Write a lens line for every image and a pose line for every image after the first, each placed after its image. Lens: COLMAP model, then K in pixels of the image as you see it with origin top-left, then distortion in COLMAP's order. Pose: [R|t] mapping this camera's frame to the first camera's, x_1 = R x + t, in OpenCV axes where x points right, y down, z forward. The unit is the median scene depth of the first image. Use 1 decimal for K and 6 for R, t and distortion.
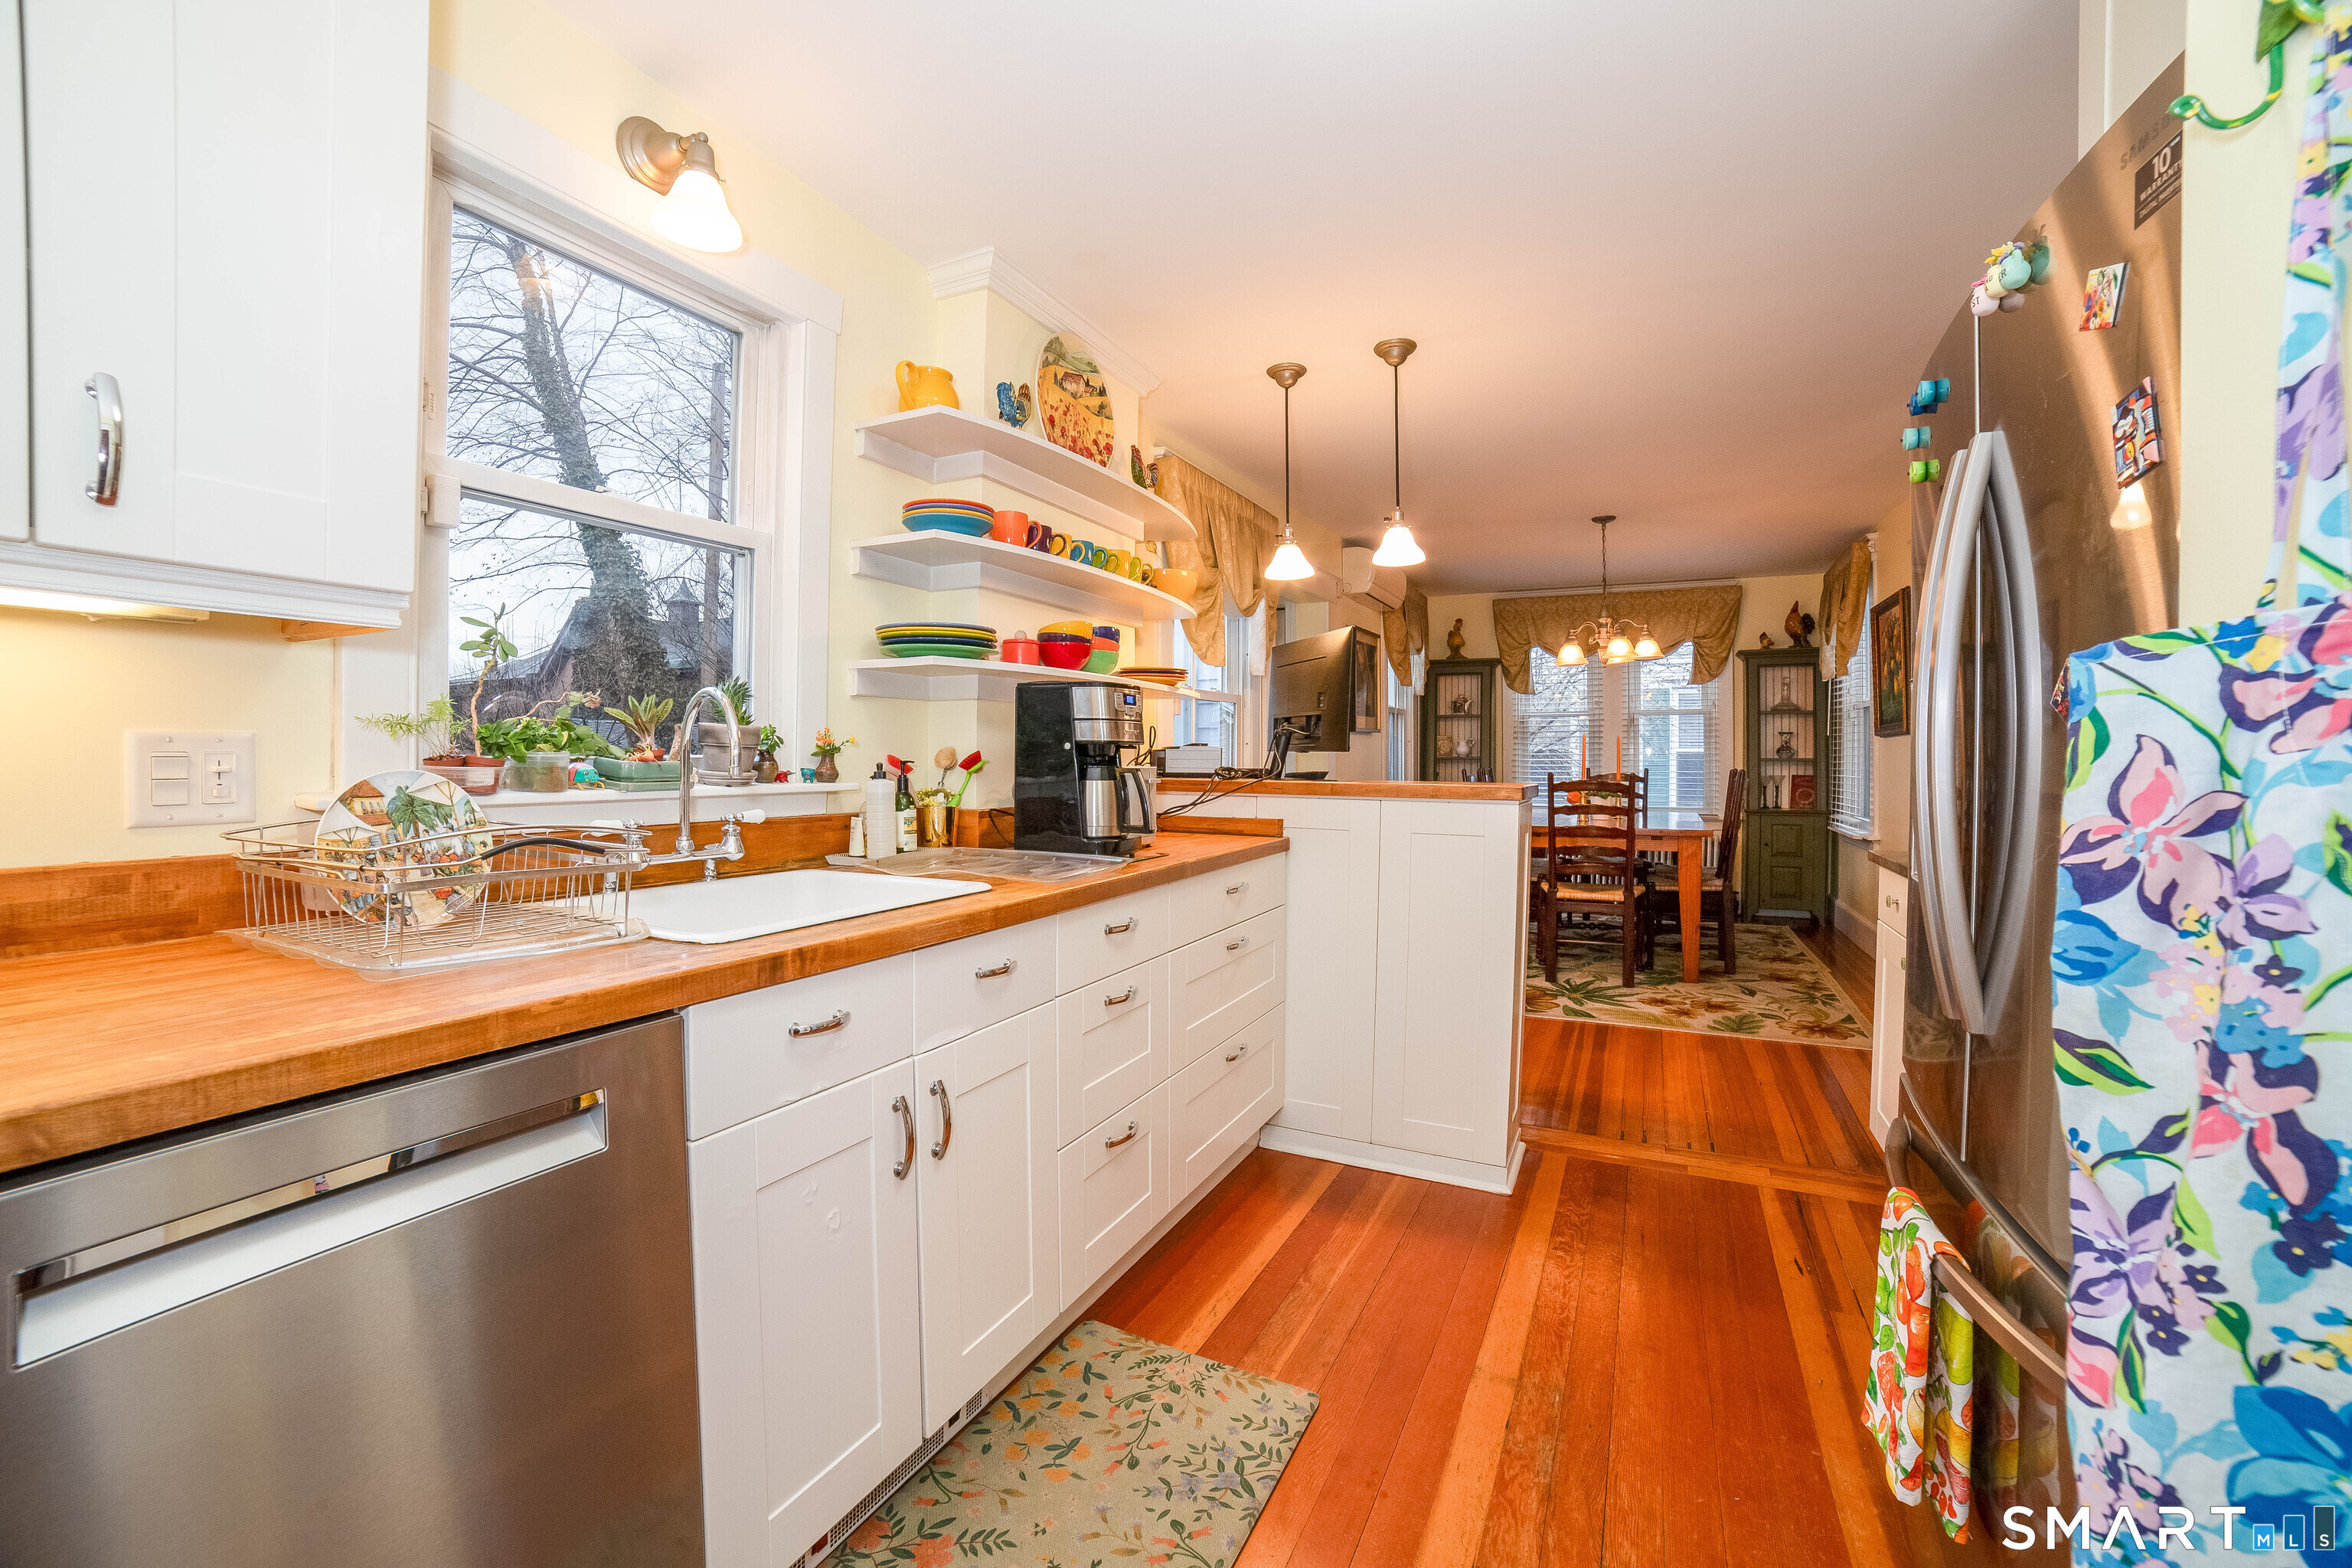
lens RADIAL K [[968.8, 0, 1154.4], [0, 968.8, 757.5], [0, 0, 1]] dist [-0.094343, 0.031622]
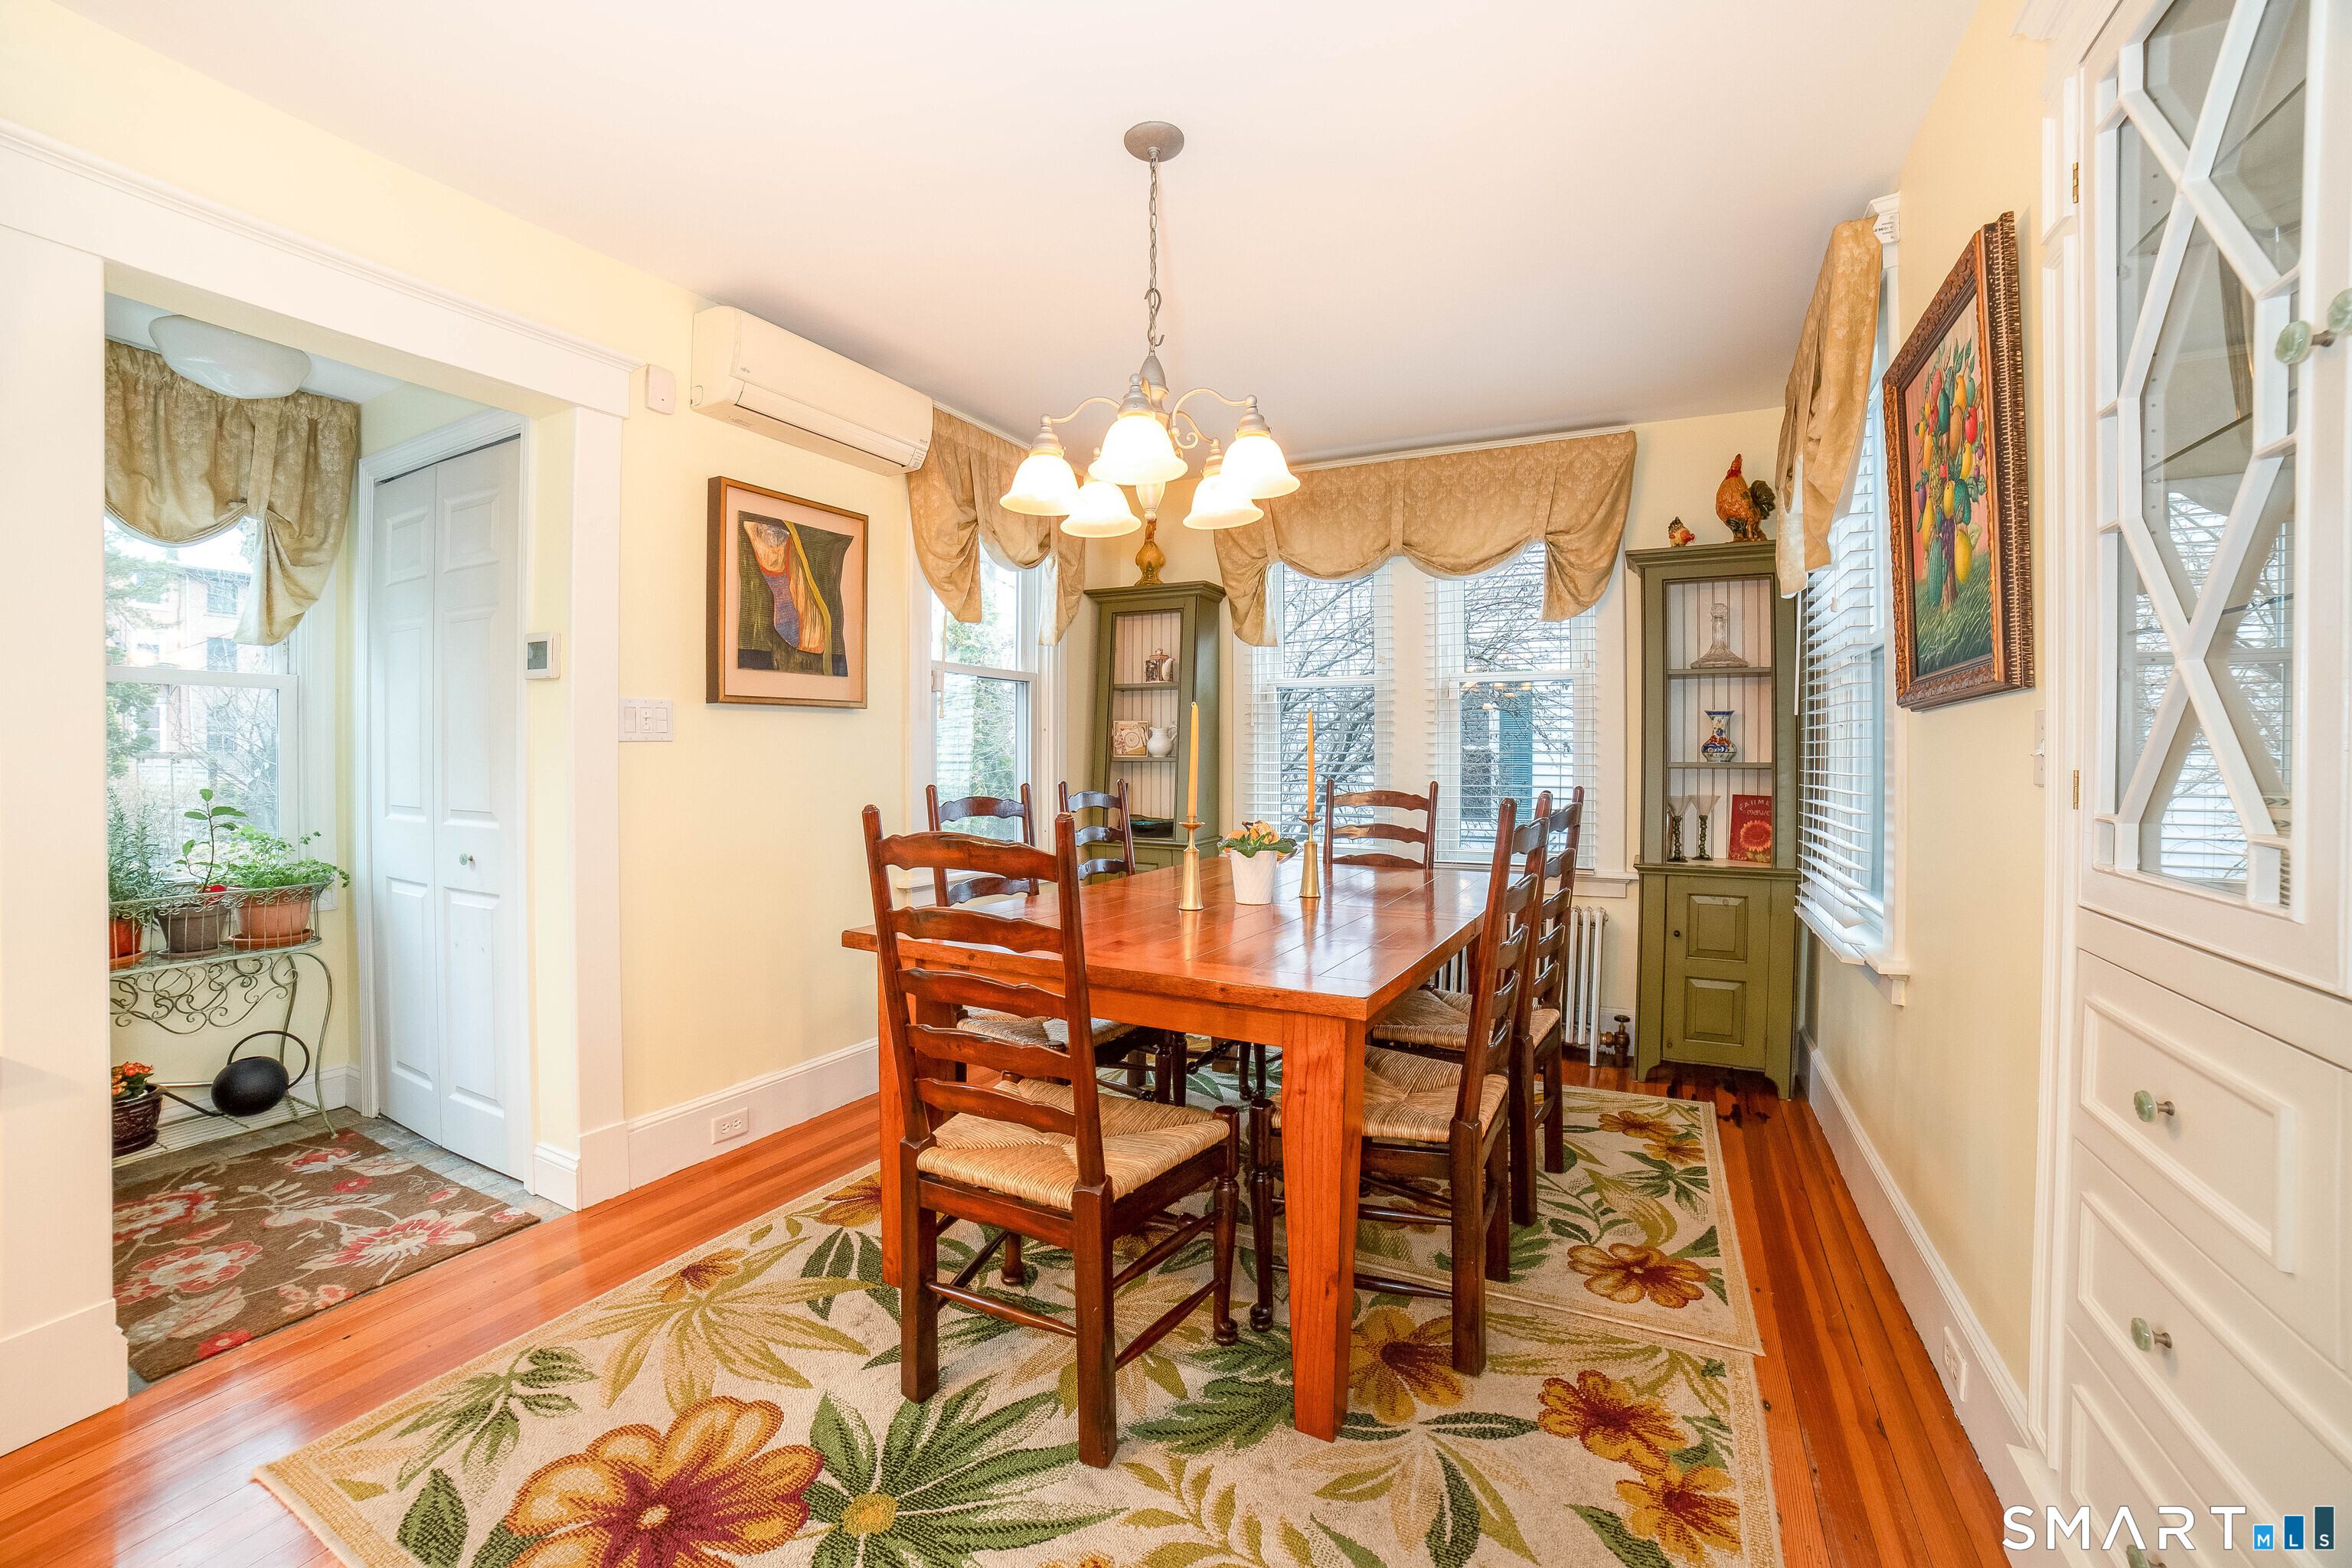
lens RADIAL K [[971.4, 0, 1176.6], [0, 971.4, 751.7], [0, 0, 1]] dist [-0.104877, 0.039585]
pose [[0.999968, 0.001527, 0.007890, 0.954891], [-0.001505, 0.999995, -0.002833, -0.008240], [-0.007894, 0.002821, 0.999965, 1.240002]]
